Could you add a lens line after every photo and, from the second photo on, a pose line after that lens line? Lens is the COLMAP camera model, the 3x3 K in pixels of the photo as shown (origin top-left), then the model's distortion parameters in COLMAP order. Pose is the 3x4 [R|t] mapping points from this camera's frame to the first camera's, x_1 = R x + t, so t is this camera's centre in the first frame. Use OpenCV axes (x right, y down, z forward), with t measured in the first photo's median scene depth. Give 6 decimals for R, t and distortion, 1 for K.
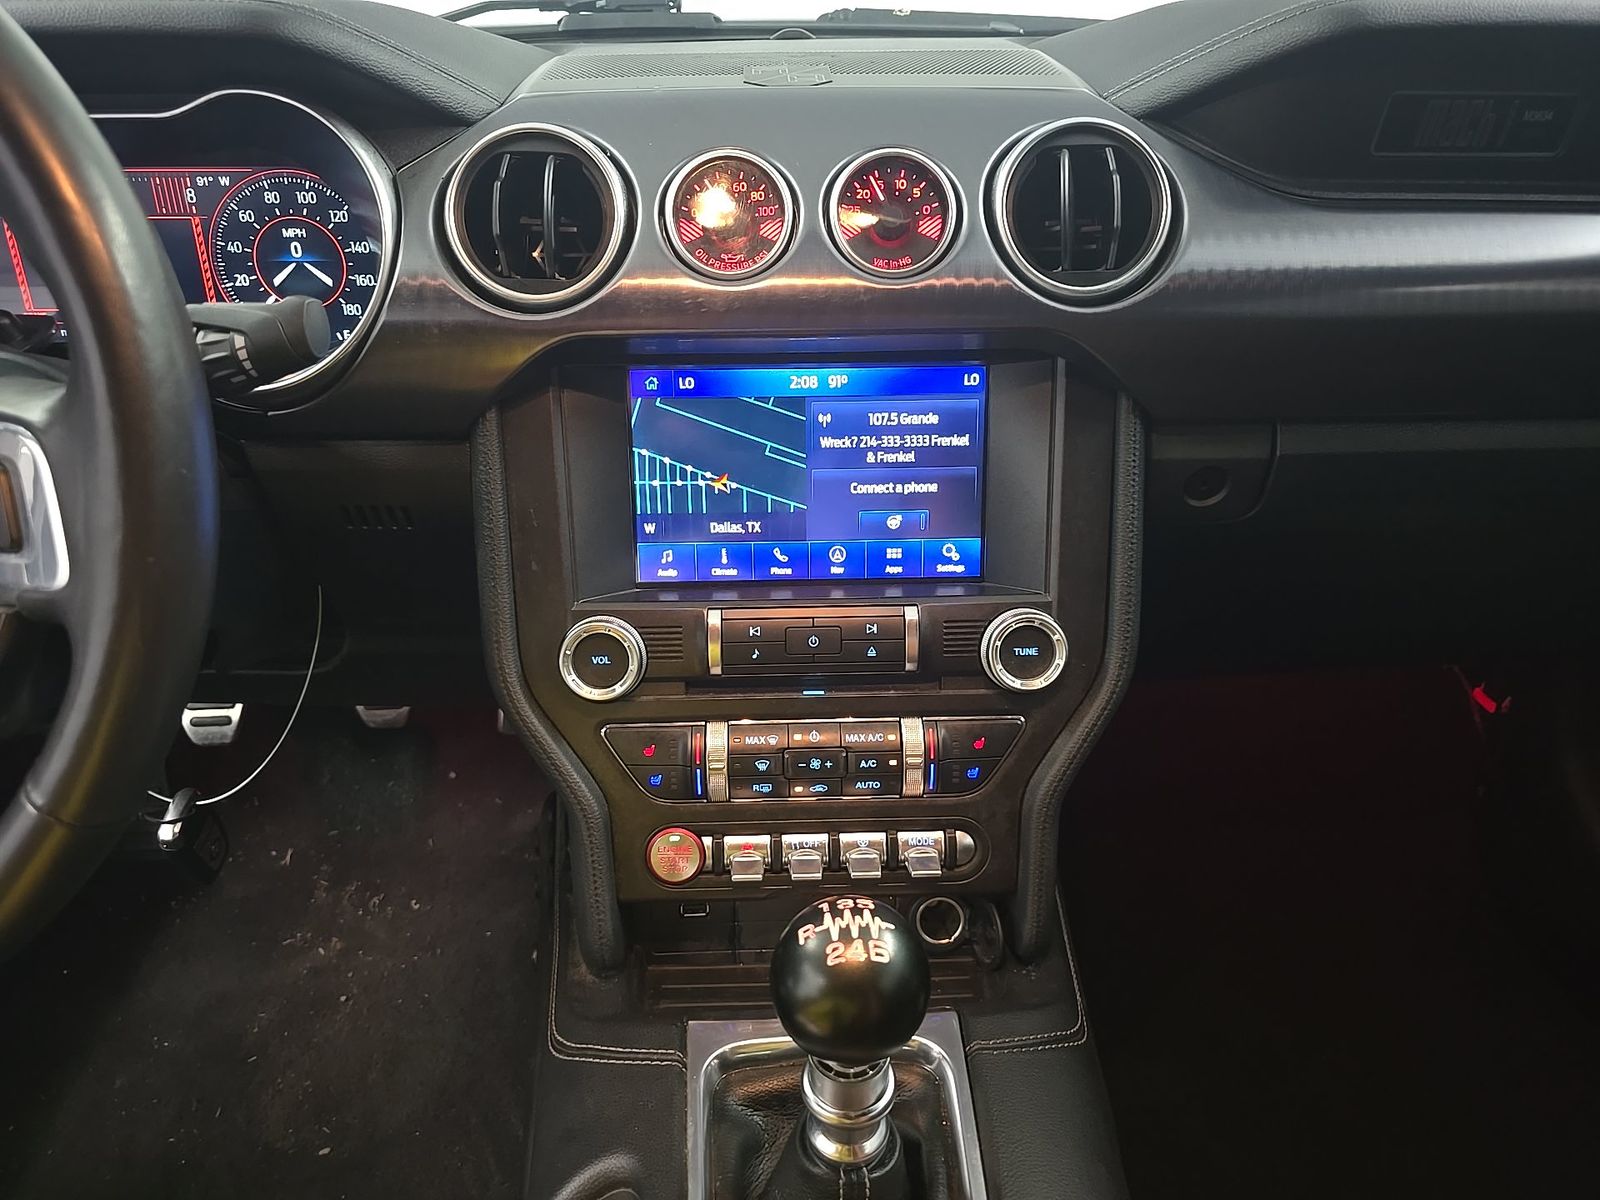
lens RADIAL K [[1083.1, 0, 797.7], [0, 1083.1, 595.3], [0, 0, 1]] dist [0.029896, -0.022074]
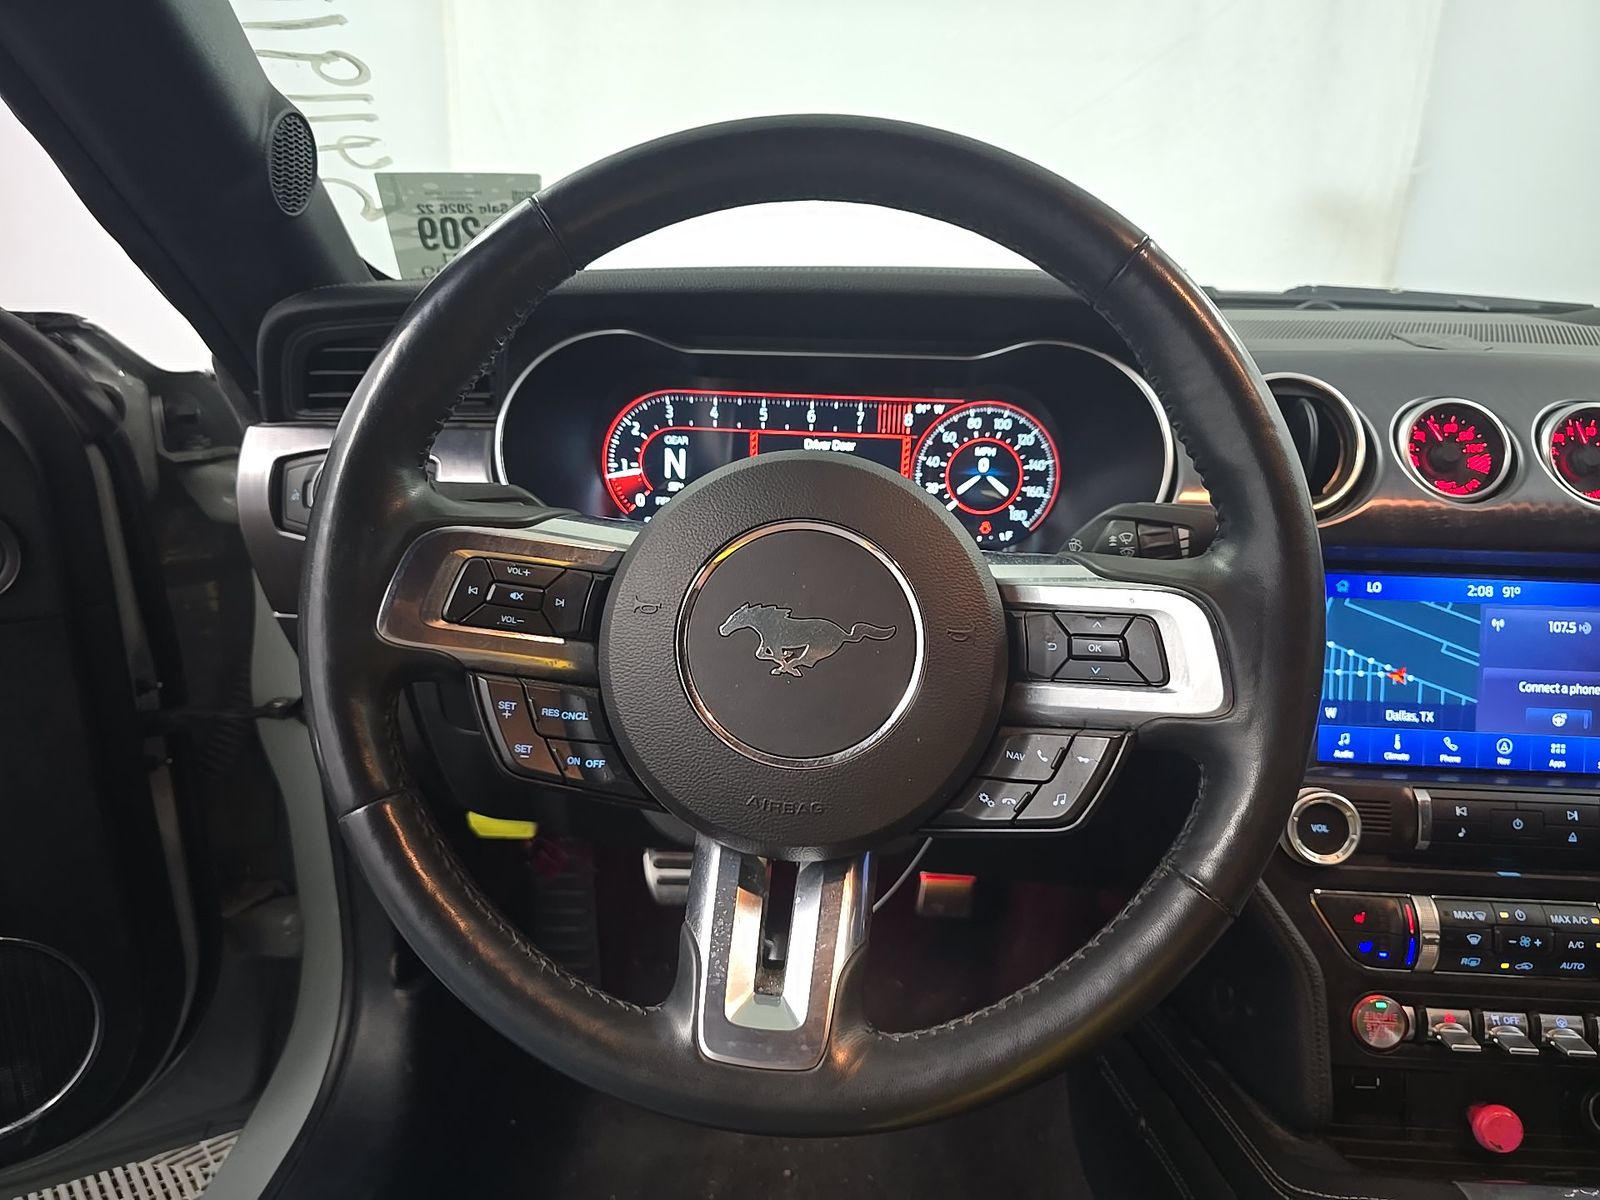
lens RADIAL K [[1083.1, 0, 803.8], [0, 1083.1, 599.5], [0, 0, 1]] dist [0.029896, -0.022074]
pose [[0.995879, 0.047975, -0.076963, -0.601518], [-0.062145, 0.979065, -0.193831, 0.076179], [0.066052, 0.197815, 0.978011, -0.159299]]
